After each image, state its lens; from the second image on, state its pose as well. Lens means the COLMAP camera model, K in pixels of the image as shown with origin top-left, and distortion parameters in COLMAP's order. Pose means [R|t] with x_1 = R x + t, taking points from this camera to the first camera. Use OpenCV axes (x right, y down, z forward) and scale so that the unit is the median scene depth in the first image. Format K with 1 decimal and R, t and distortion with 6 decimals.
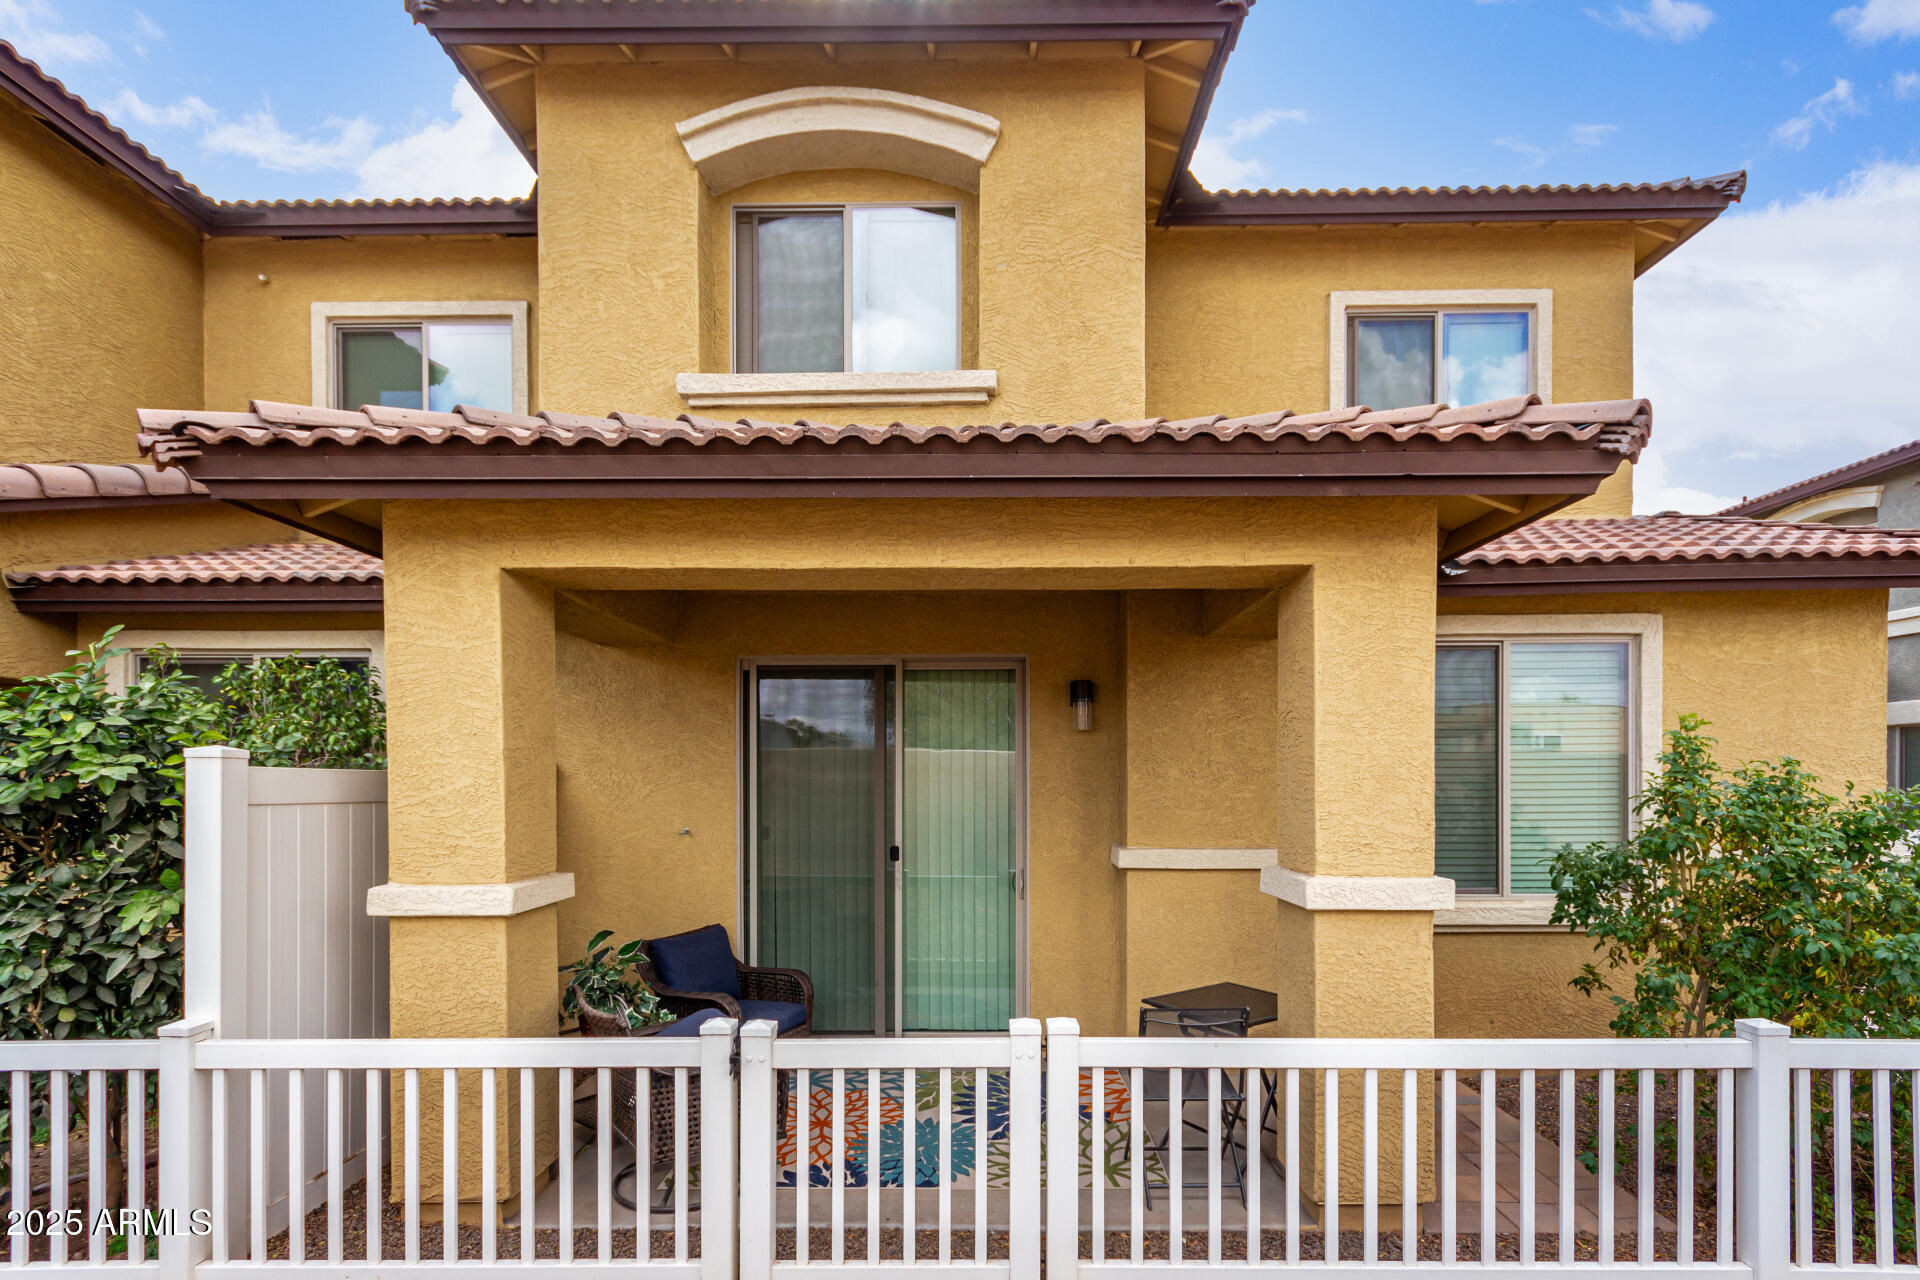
lens RADIAL K [[952.8, 0, 957.8], [0, 952.8, 783.9], [0, 0, 1]] dist [0.000529, 0.000472]
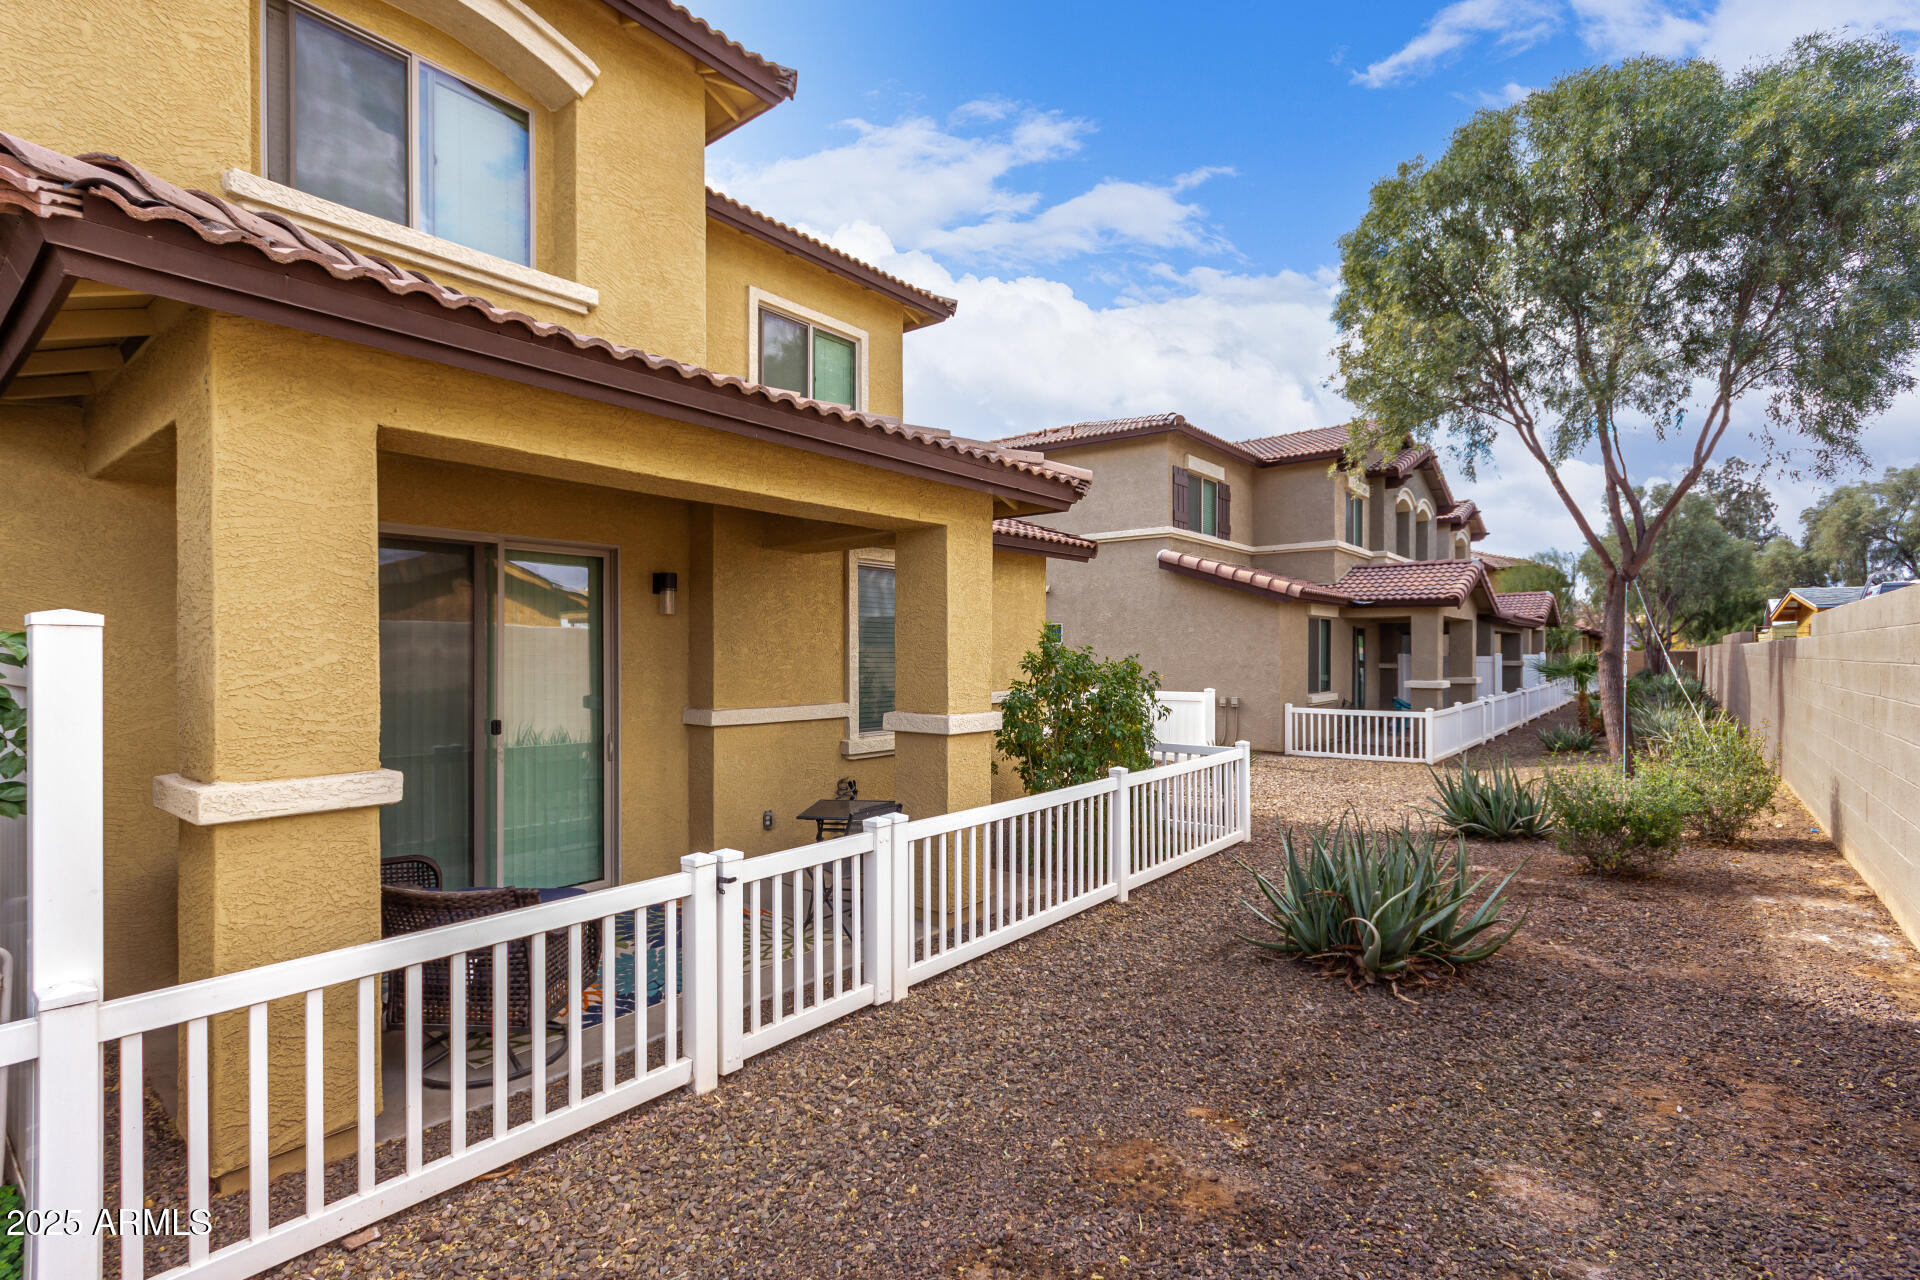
lens RADIAL K [[902.9, 0, 982.5], [0, 902.9, 635.0], [0, 0, 1]] dist [0.010558, 0.001027]
pose [[0.598207, 0.017811, 0.801143, -0.653008], [0.006016, 0.999625, -0.026716, 0.002022], [-0.801319, 0.020801, 0.597876, 0.011753]]
